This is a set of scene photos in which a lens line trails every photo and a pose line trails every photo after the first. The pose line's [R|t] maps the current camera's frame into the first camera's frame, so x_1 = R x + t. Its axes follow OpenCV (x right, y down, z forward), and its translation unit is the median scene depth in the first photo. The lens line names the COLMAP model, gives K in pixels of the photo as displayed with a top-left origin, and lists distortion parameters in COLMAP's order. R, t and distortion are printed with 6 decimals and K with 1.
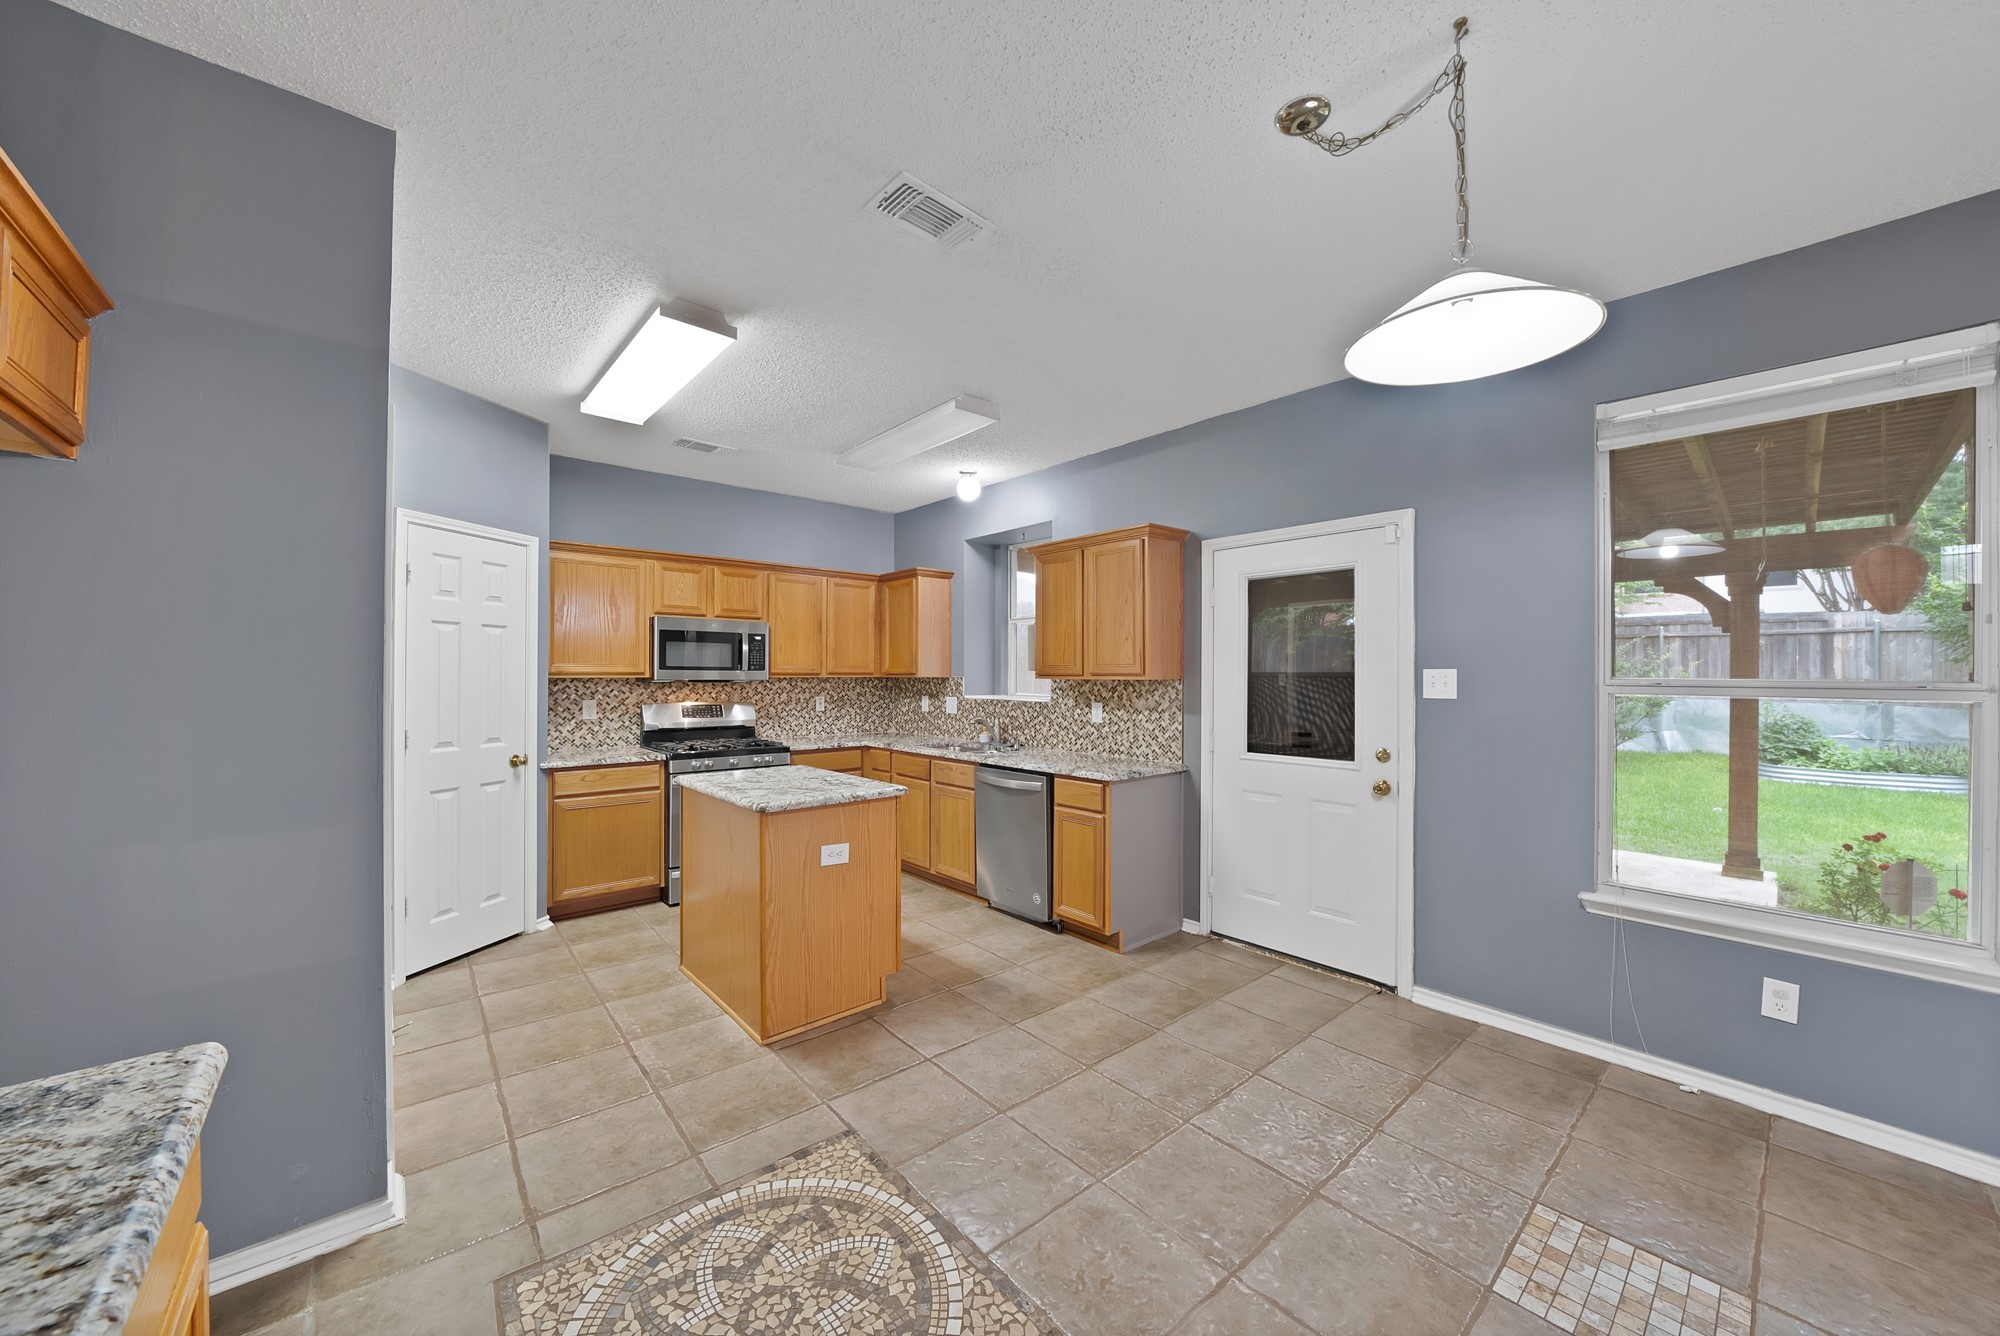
lens RADIAL K [[707.6, 0, 991.2], [0, 707.6, 674.5], [0, 0, 1]] dist [-0.020563, 0.000145]
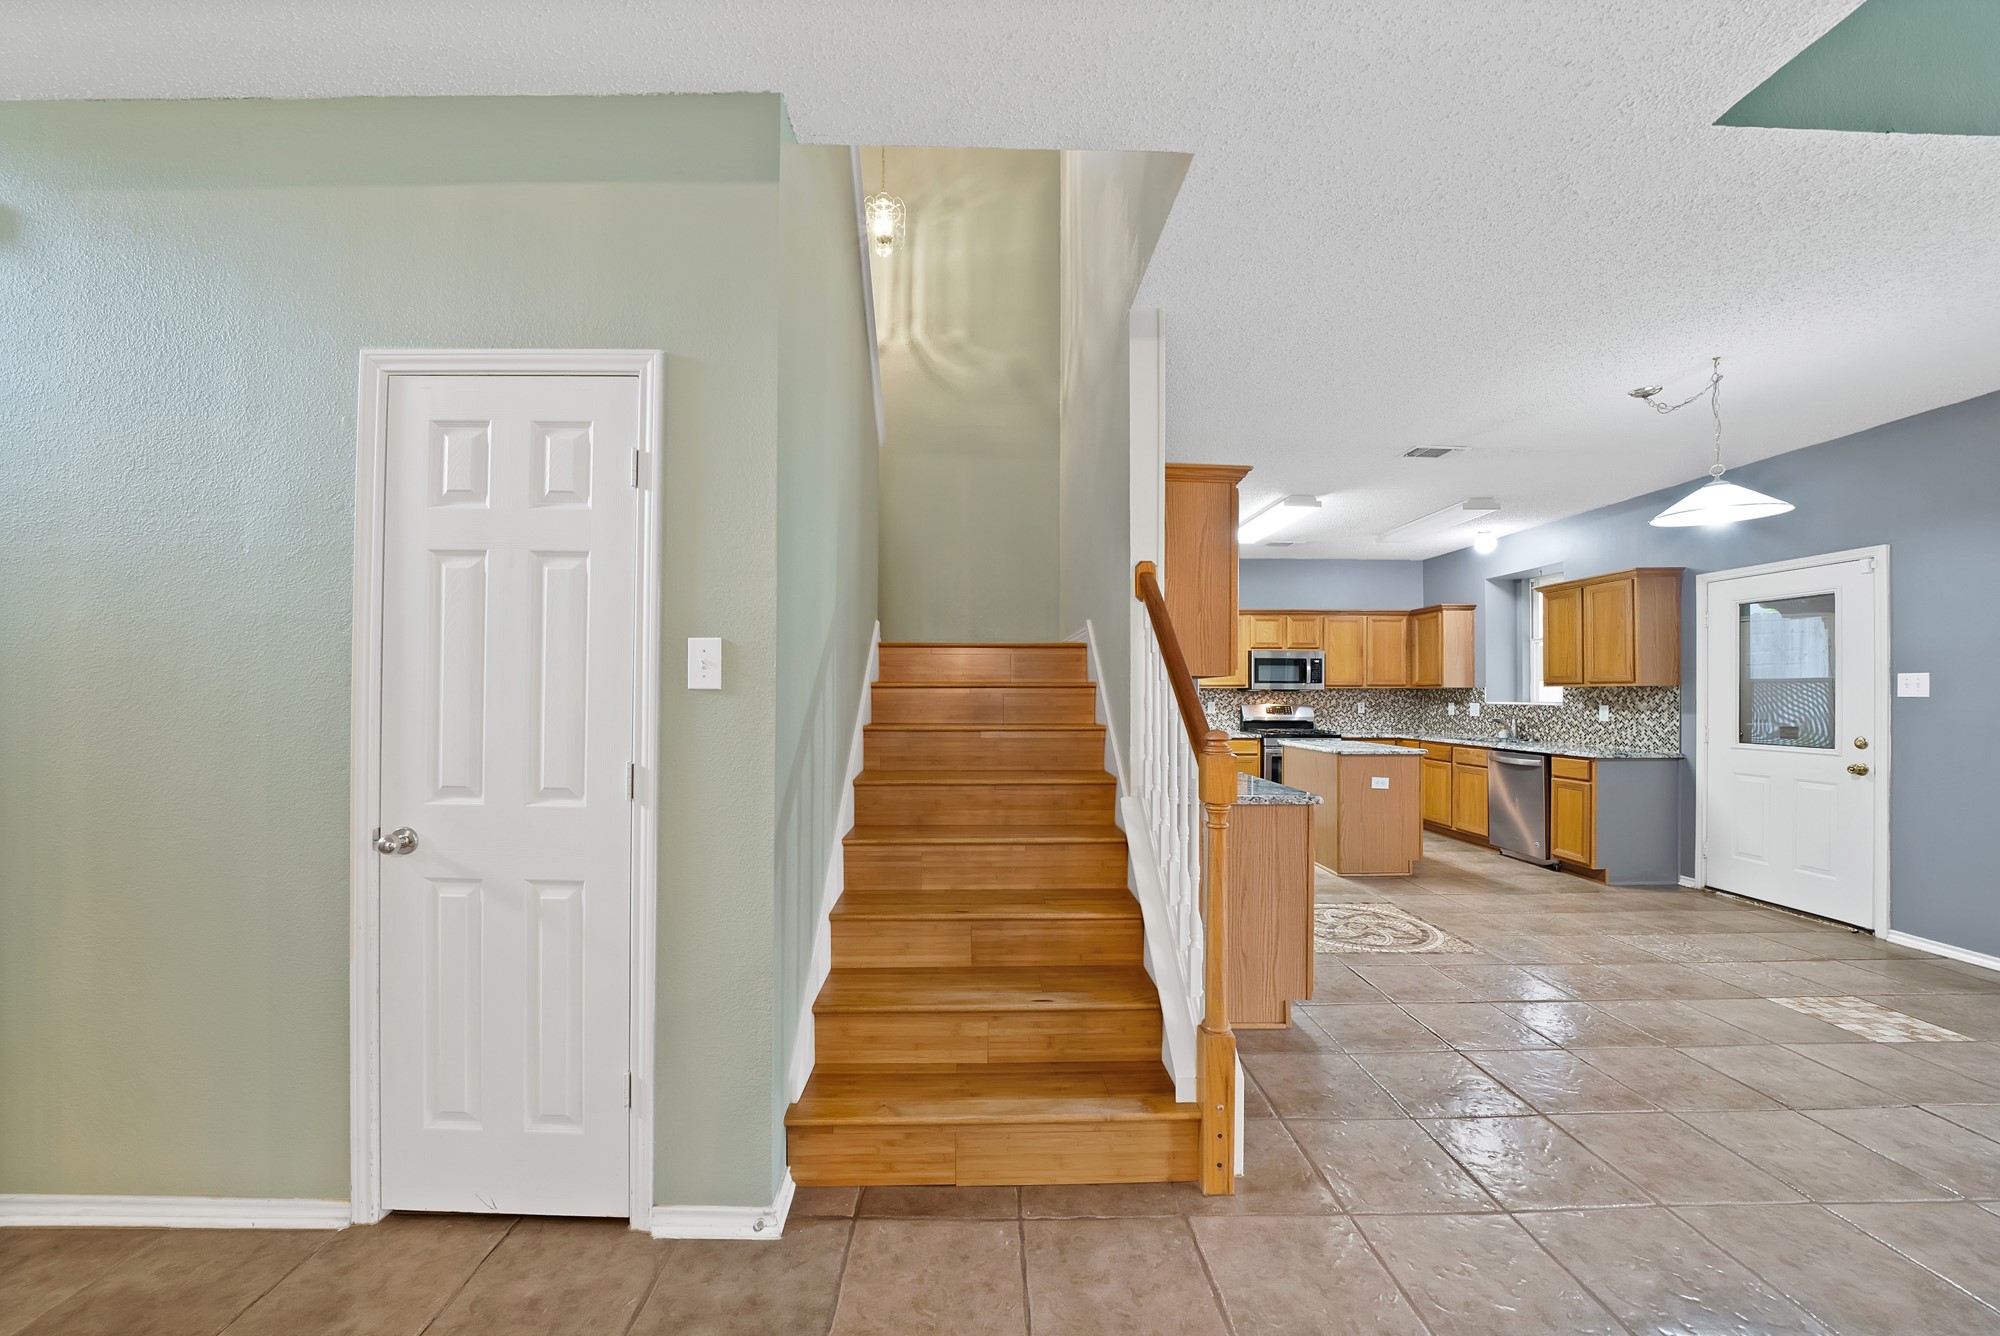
lens RADIAL K [[707.6, 0, 991.6], [0, 707.6, 686.7], [0, 0, 1]] dist [-0.020563, 0.000145]
pose [[0.764744, -0.006361, -0.644302, 0.125041], [0.000031, 0.999952, -0.009835, 0.020255], [0.644334, 0.007501, 0.764708, -0.713052]]
